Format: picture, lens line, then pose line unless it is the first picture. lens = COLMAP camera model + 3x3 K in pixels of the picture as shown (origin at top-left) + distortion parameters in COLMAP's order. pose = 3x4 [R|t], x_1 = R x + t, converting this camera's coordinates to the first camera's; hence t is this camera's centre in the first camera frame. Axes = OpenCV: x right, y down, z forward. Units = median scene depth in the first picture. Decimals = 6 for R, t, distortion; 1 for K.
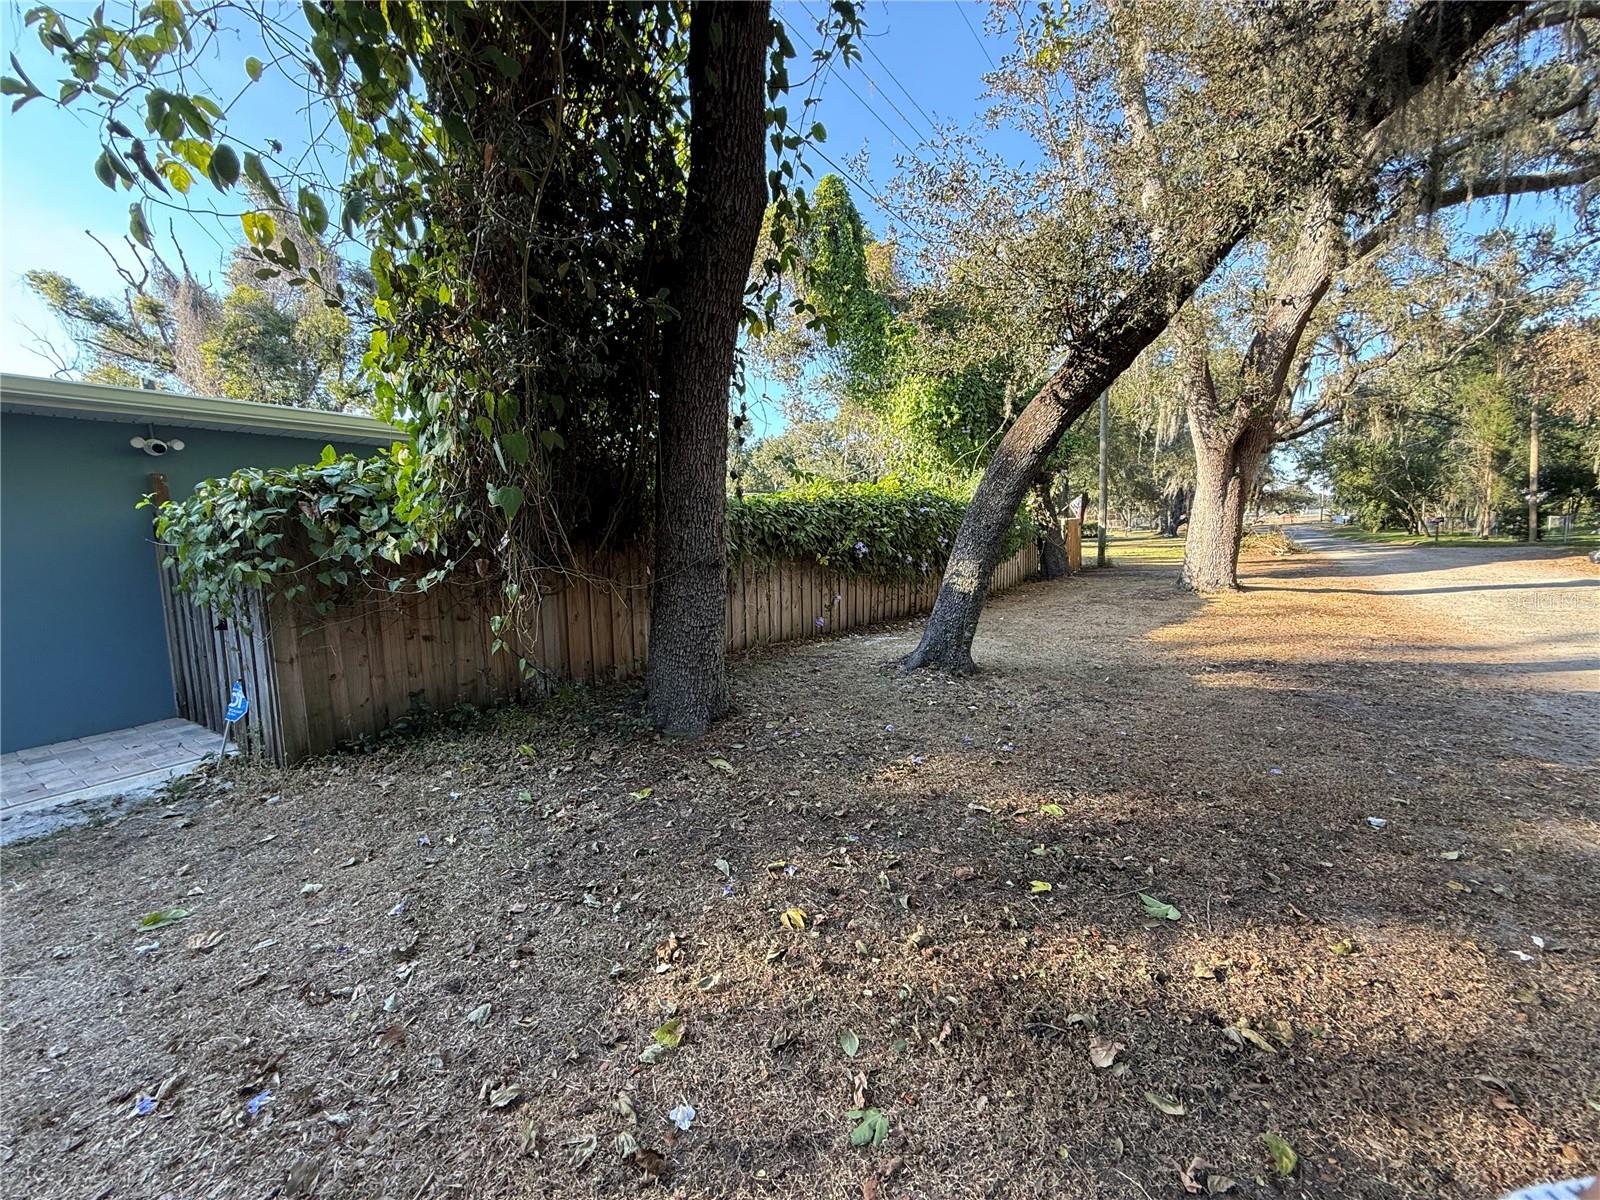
lens RADIAL K [[632.5, 0, 799.5], [0, 632.5, 600.8], [0, 0, 1]] dist [0.002619, -0.000364]
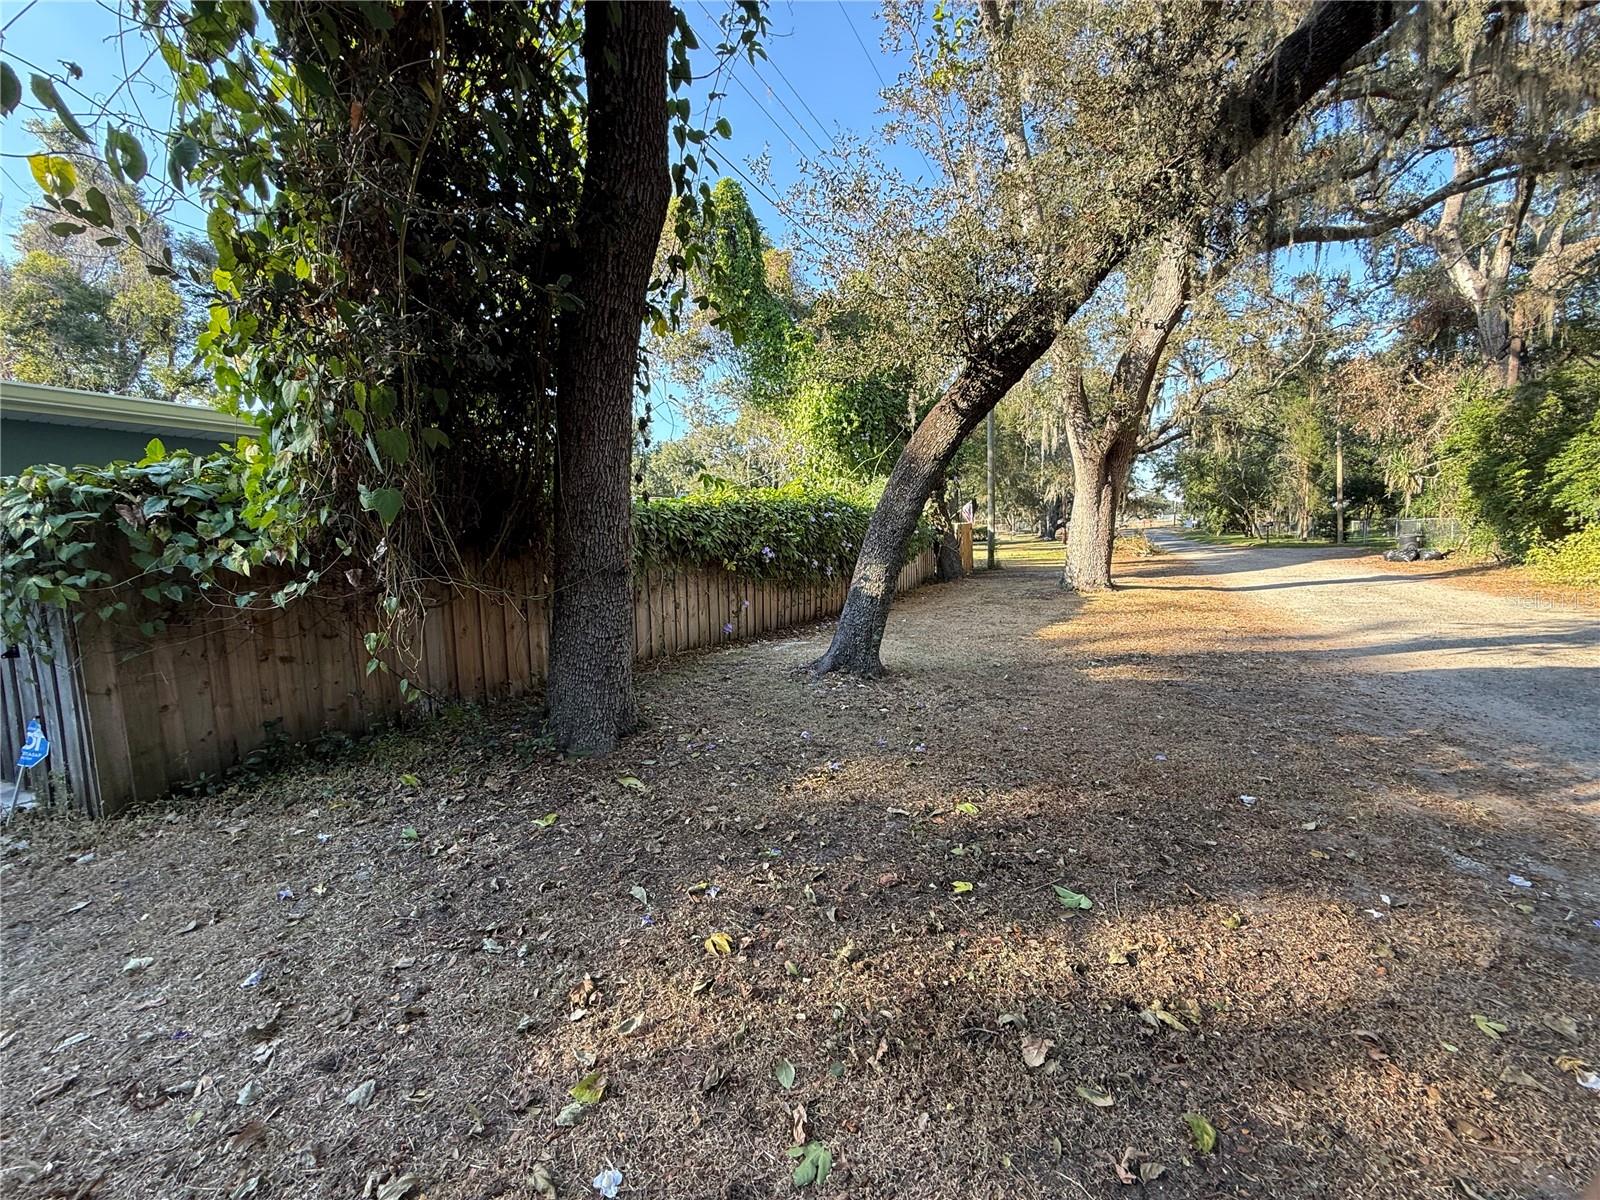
lens RADIAL K [[632.5, 0, 797.1], [0, 632.5, 600.5], [0, 0, 1]] dist [0.002619, -0.000364]
pose [[0.988598, -0.018728, 0.149408, -0.014970], [0.019860, 0.999784, -0.006090, -0.003773], [-0.149262, 0.008987, 0.988757, 0.021927]]
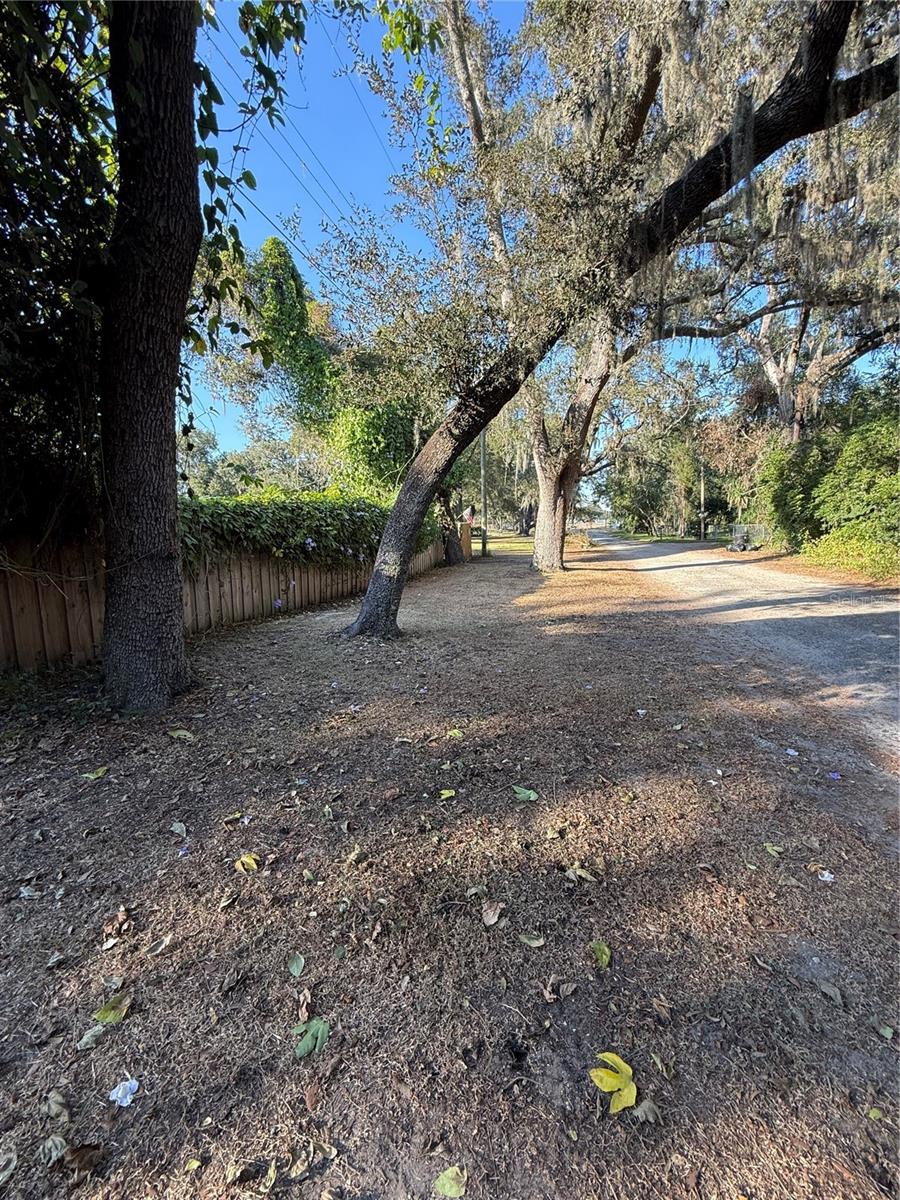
lens RADIAL K [[474.4, 0, 447.2], [0, 474.4, 596.2], [0, 0, 1]] dist [0.002619, -0.000364]
pose [[0.933648, -0.040011, 0.355951, 0.025221], [0.030484, 0.999012, 0.032336, -0.000036], [-0.356893, -0.019340, 0.933945, 0.043676]]
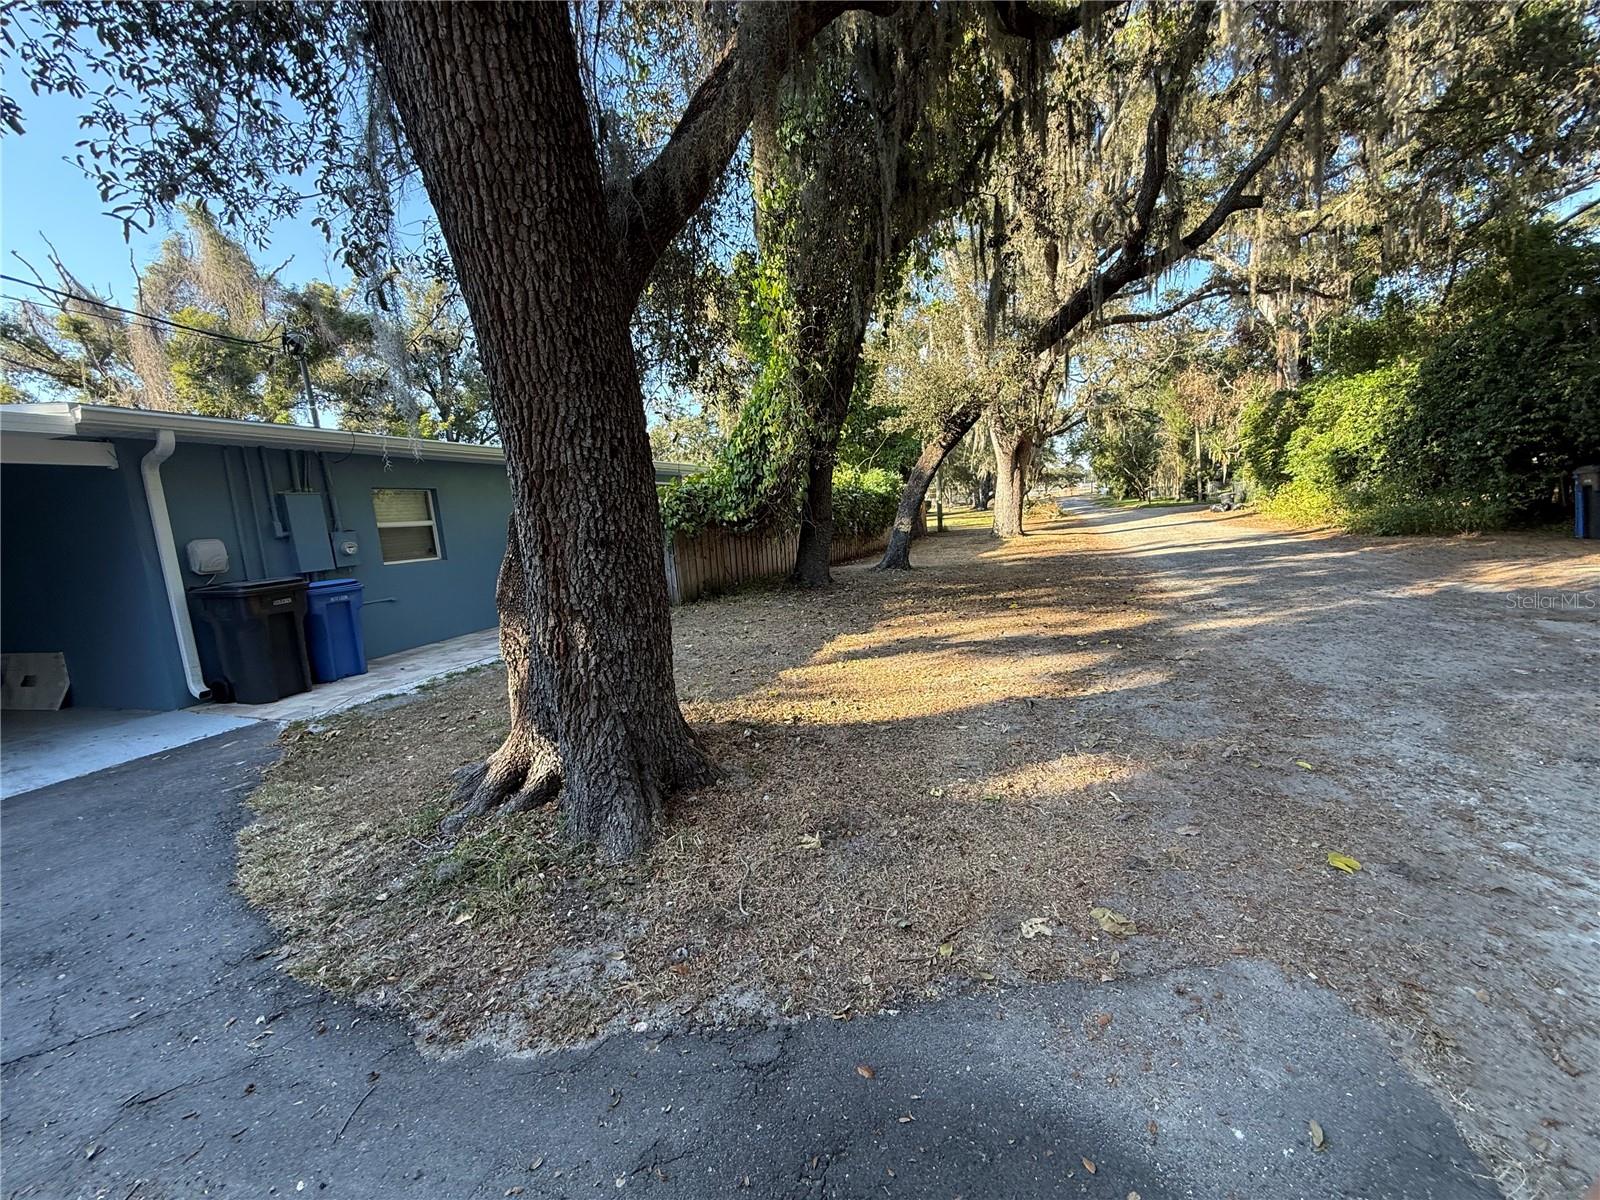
lens RADIAL K [[632.5, 0, 798.0], [0, 632.5, 604.3], [0, 0, 1]] dist [0.002619, -0.000364]
pose [[0.968358, -0.077727, 0.237153, -0.954605], [0.071816, 0.996856, 0.033474, 0.204054], [-0.239010, -0.015383, 0.970895, -1.562669]]
